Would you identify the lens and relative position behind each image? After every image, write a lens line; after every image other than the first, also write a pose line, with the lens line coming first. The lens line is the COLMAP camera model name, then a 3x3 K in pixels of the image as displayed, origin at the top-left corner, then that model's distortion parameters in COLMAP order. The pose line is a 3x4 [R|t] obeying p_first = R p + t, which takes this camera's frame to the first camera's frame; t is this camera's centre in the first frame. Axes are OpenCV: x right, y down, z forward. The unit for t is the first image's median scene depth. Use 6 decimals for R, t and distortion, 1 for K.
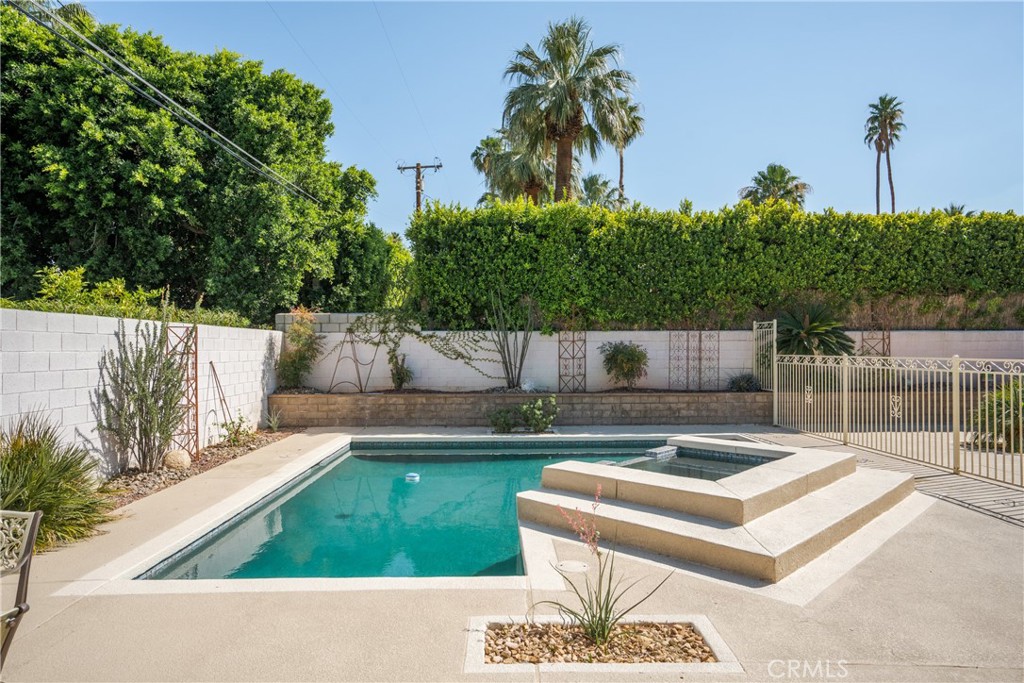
lens RADIAL K [[645.1, 0, 512.0], [0, 645.1, 341.5], [0, 0, 1]] dist [-0.044700, 0.058484]
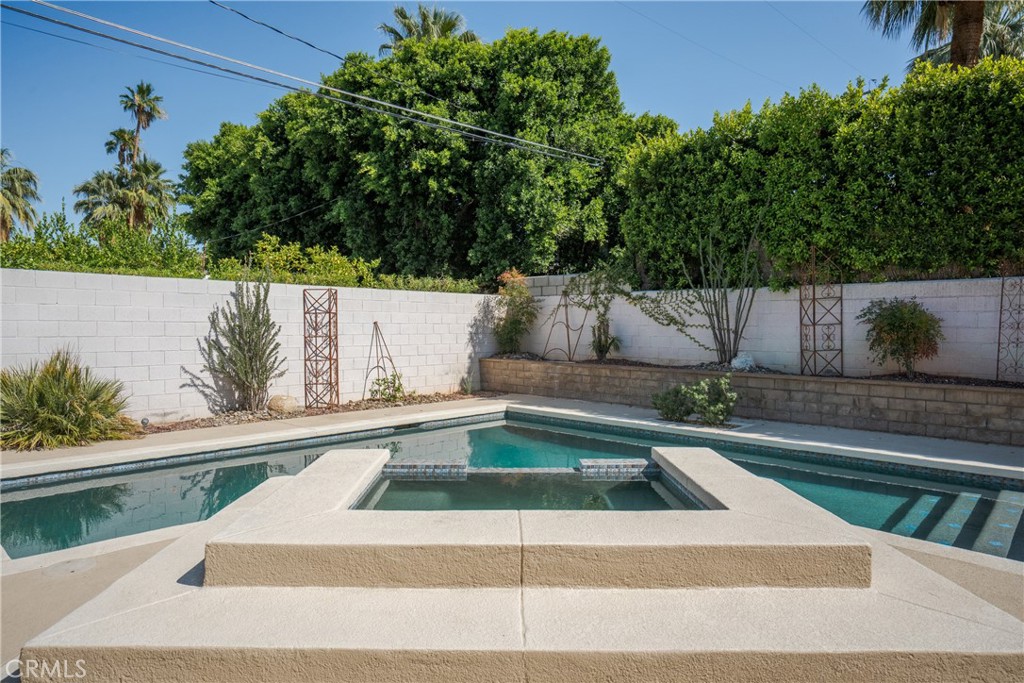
lens RADIAL K [[645.1, 0, 512.0], [0, 645.1, 341.5], [0, 0, 1]] dist [-0.044700, 0.058484]
pose [[0.690133, 0.023491, -0.723301, 0.364496], [-0.000457, 0.999487, 0.032025, 0.022315], [0.723682, -0.021771, 0.689790, 0.308416]]
